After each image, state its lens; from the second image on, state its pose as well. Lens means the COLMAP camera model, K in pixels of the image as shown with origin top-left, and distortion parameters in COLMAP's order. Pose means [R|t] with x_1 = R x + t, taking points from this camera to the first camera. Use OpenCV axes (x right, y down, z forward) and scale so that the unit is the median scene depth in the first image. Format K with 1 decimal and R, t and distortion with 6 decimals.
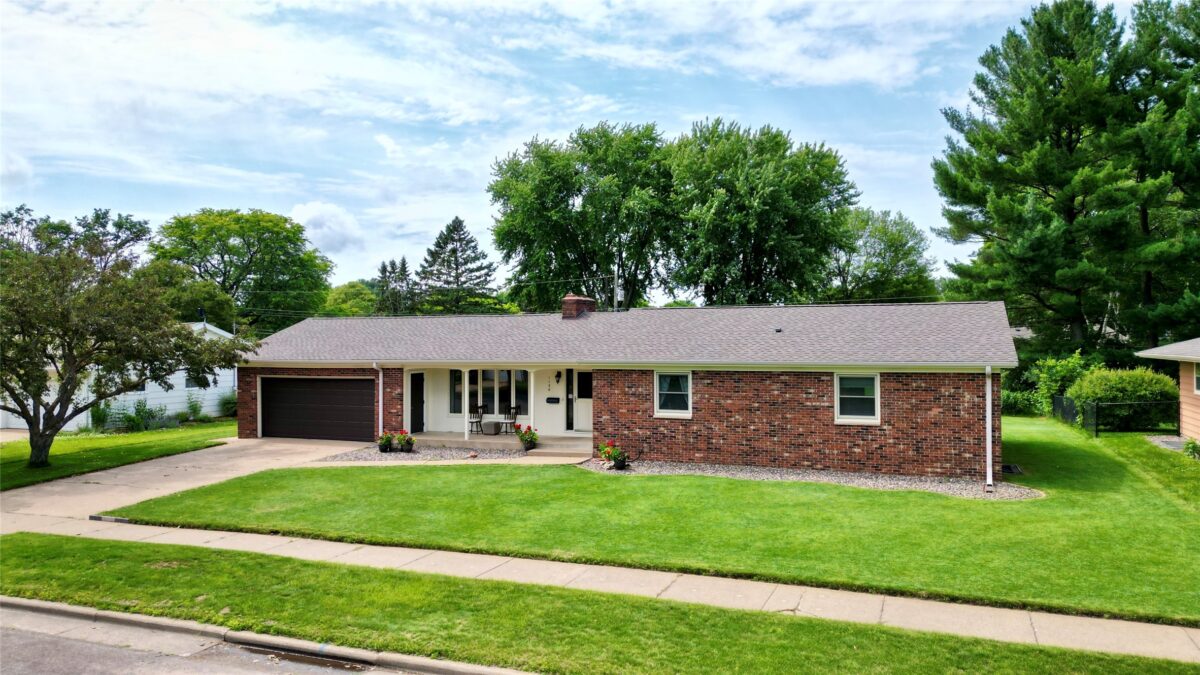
lens RADIAL K [[842.7, 0, 602.0], [0, 842.7, 347.0], [0, 0, 1]] dist [0.062874, -0.056062]
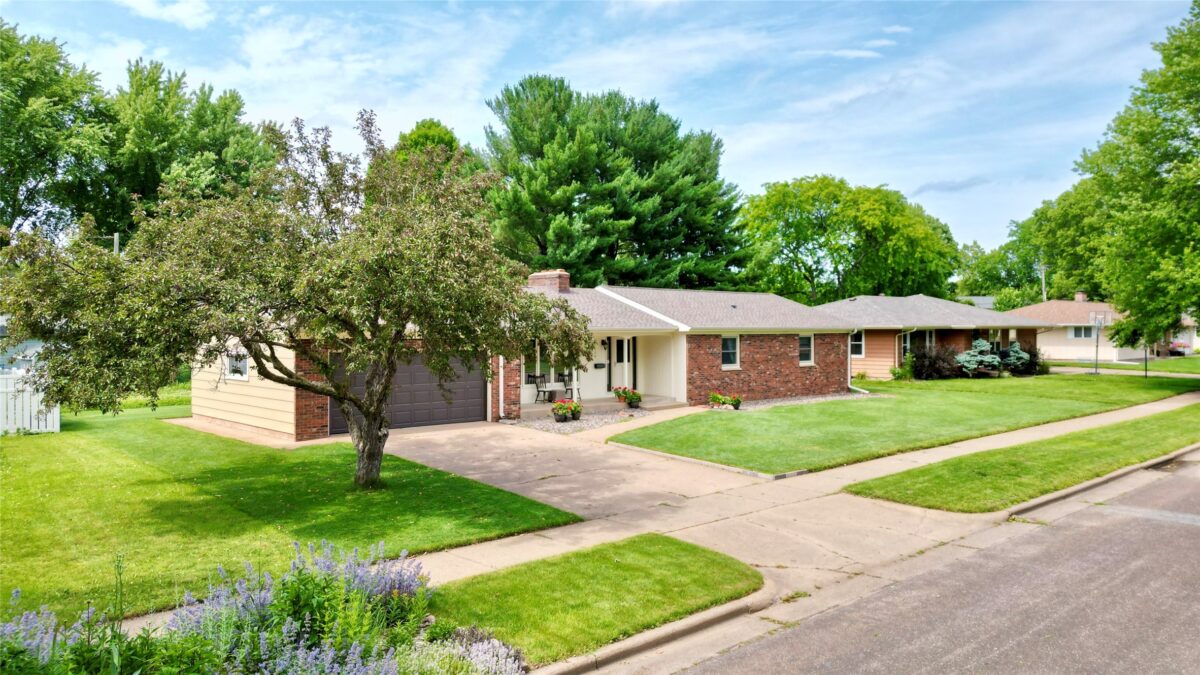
lens RADIAL K [[842.7, 0, 604.2], [0, 842.7, 336.0], [0, 0, 1]] dist [0.062874, -0.056062]
pose [[0.427823, -0.001684, 0.903861, -1.048430], [0.009648, 0.999950, -0.002704, 0.027669], [-0.903811, 0.009877, 0.427818, 0.523811]]
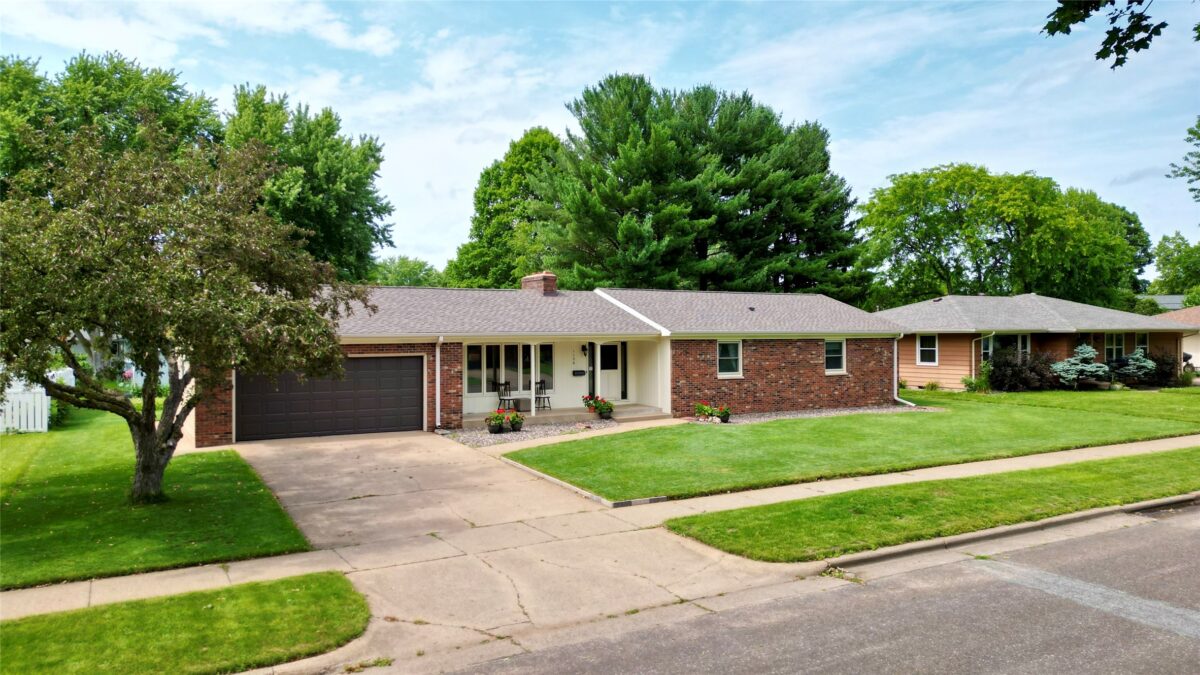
lens RADIAL K [[842.7, 0, 604.1], [0, 842.7, 332.9], [0, 0, 1]] dist [0.062874, -0.056062]
pose [[0.608912, 0.004864, 0.793223, -0.858102], [0.008636, 0.999881, -0.012761, 0.027607], [-0.793191, 0.014620, 0.608798, 0.346040]]
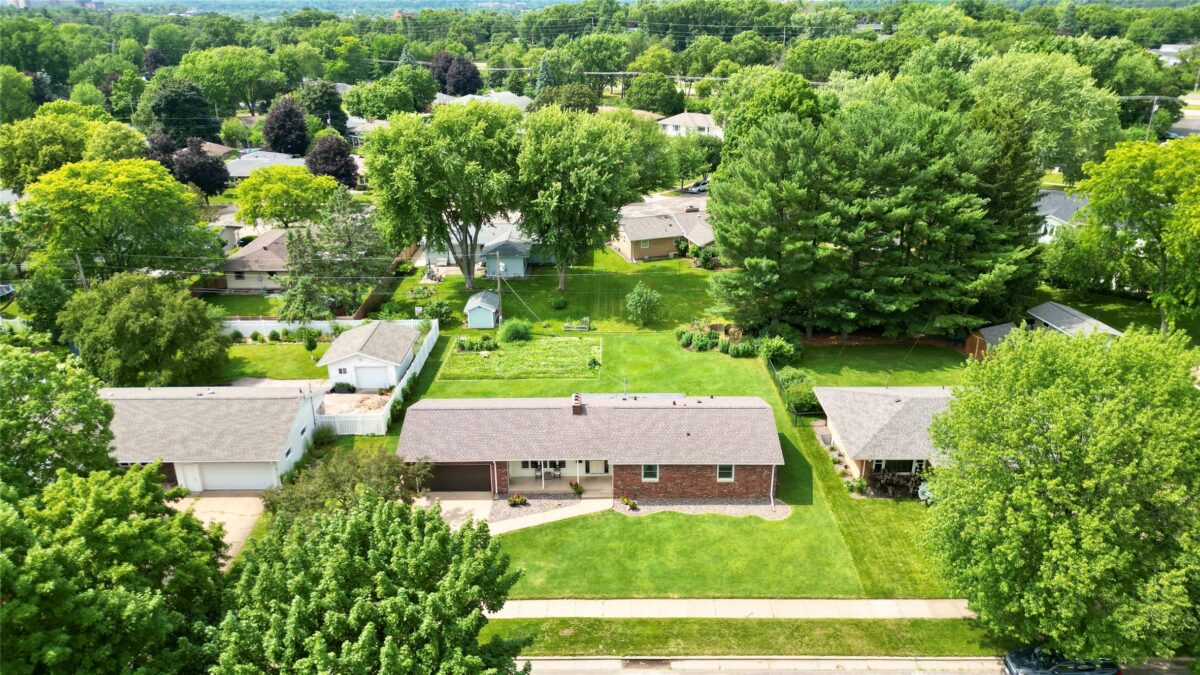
lens RADIAL K [[842.7, 0, 601.0], [0, 842.7, 347.3], [0, 0, 1]] dist [0.062874, -0.056062]
pose [[0.929623, -0.147688, 0.337624, -0.673577], [0.007530, 0.923601, 0.383281, -1.003078], [-0.368436, -0.353764, 0.859713, -0.721398]]
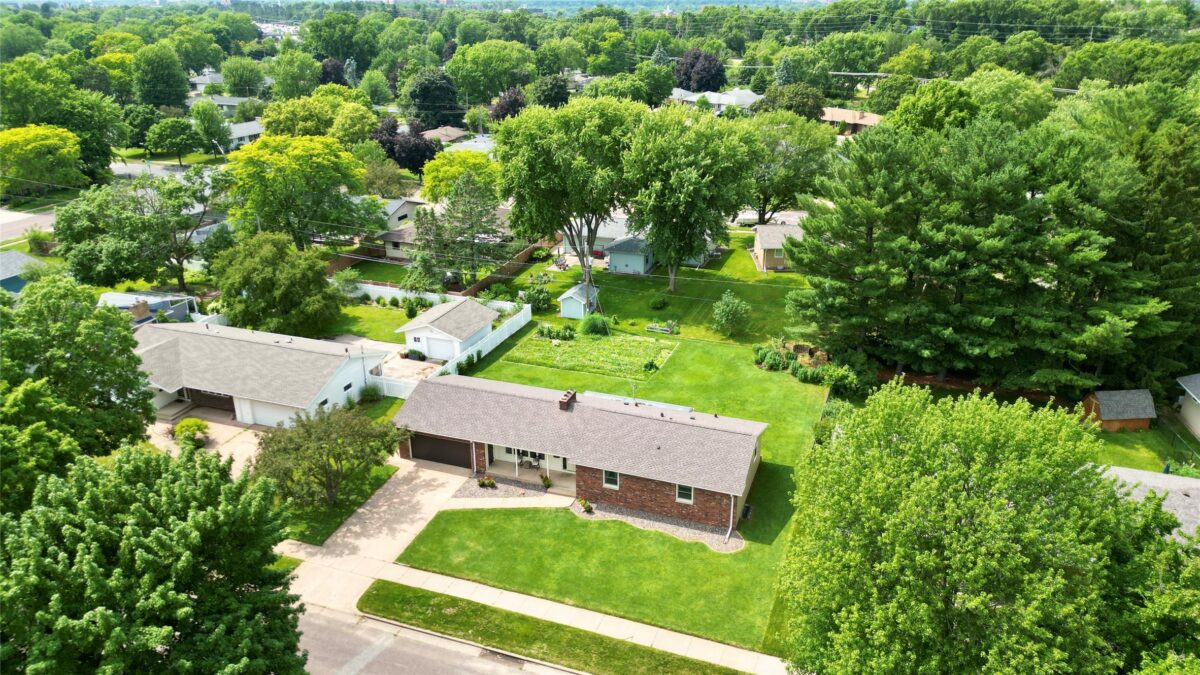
lens RADIAL K [[842.7, 0, 600.2], [0, 842.7, 348.7], [0, 0, 1]] dist [0.062874, -0.056062]
pose [[0.999611, -0.014709, 0.023711, 0.004584], [0.004414, 0.922427, 0.386147, -1.006418], [-0.027551, -0.385892, 0.922133, -0.855593]]
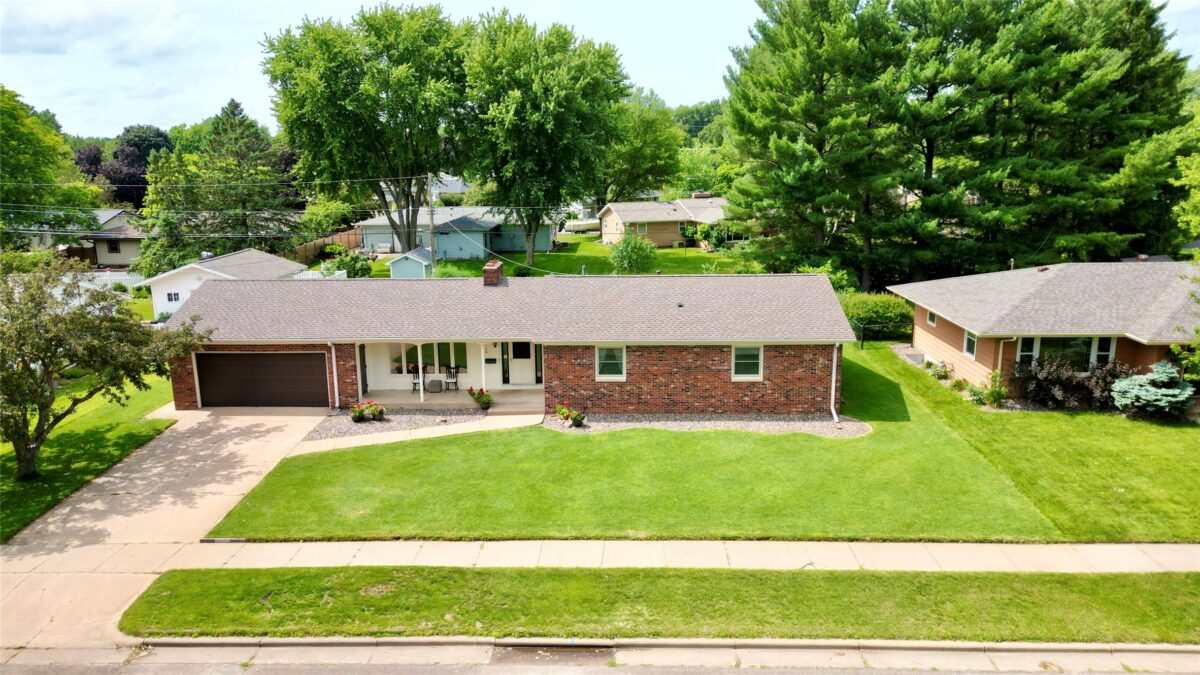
lens RADIAL K [[842.7, 0, 600.9], [0, 842.7, 344.3], [0, 0, 1]] dist [0.062874, -0.056062]
pose [[0.939344, -0.082998, 0.332783, -0.307676], [0.010213, 0.976616, 0.214746, -0.215549], [-0.342825, -0.198322, 0.918226, -0.150102]]
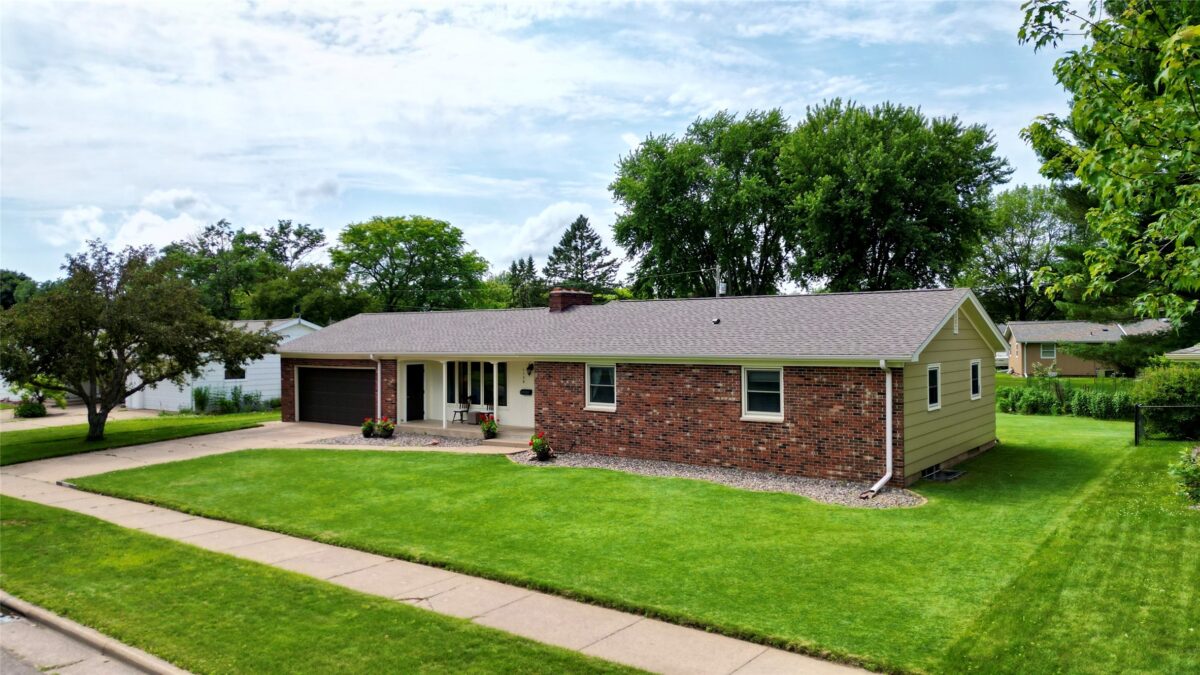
lens RADIAL K [[842.7, 0, 601.2], [0, 842.7, 349.3], [0, 0, 1]] dist [0.062874, -0.056062]
pose [[0.964972, 0.002733, -0.262339, 0.296852], [-0.000784, 0.999971, 0.007533, 0.003854], [0.262352, -0.007063, 0.964946, 0.040896]]
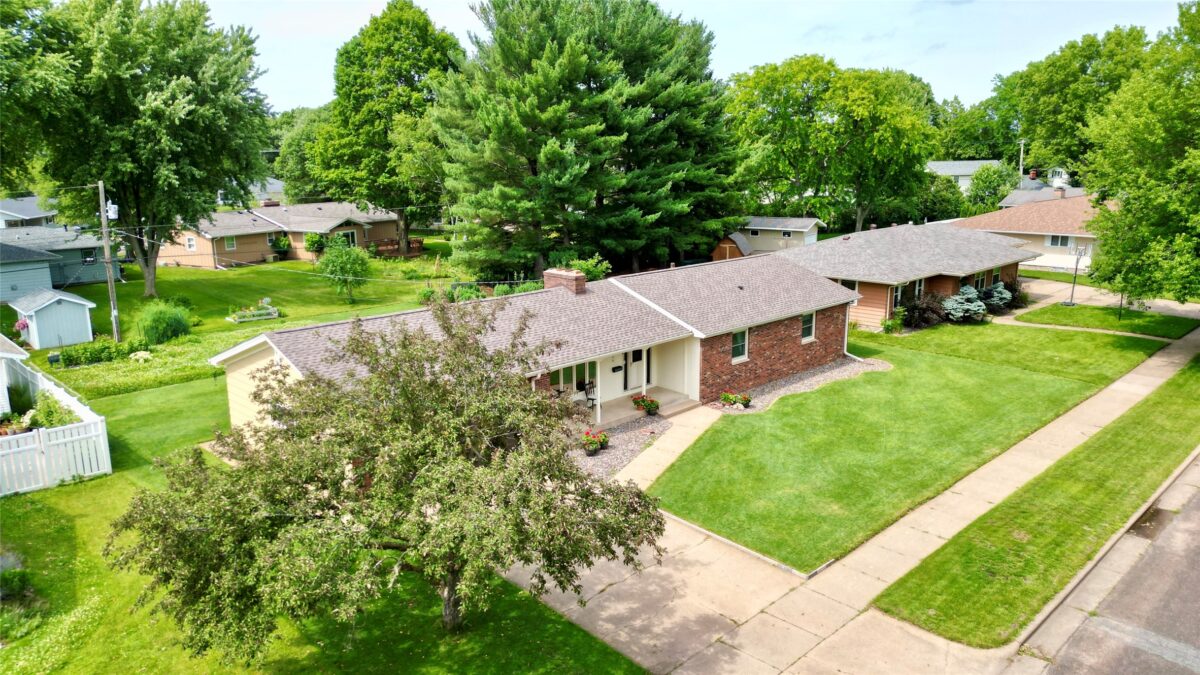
lens RADIAL K [[842.7, 0, 601.8], [0, 842.7, 335.6], [0, 0, 1]] dist [0.062874, -0.056062]
pose [[0.390870, -0.193092, 0.899964, -1.087640], [0.011710, 0.978712, 0.204902, -0.215778], [-0.920371, -0.069552, 0.384811, 0.581318]]
